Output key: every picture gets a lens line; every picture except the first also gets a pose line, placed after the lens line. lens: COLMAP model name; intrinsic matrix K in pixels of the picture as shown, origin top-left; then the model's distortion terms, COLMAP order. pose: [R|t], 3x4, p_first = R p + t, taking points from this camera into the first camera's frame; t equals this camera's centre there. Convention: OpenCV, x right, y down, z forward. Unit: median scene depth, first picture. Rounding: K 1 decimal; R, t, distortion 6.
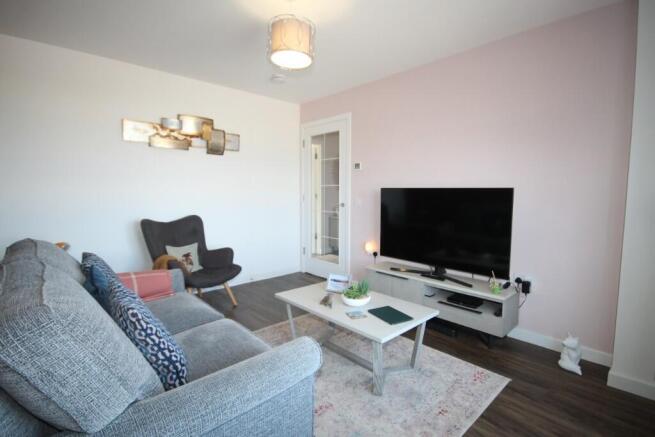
lens RADIAL K [[309.6, 0, 329.5], [0, 309.6, 217.7], [0, 0, 1]] dist [0.004648, -0.001535]
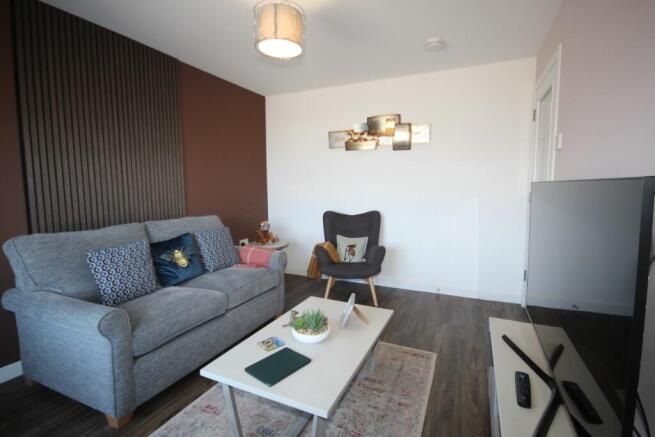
lens RADIAL K [[309.6, 0, 330.7], [0, 309.6, 218.1], [0, 0, 1]] dist [0.004648, -0.001535]
pose [[0.398424, 0.083459, -0.913396, 0.493425], [-0.070198, 0.995705, 0.060360, -0.038629], [0.914511, 0.040070, 0.402572, 0.465659]]
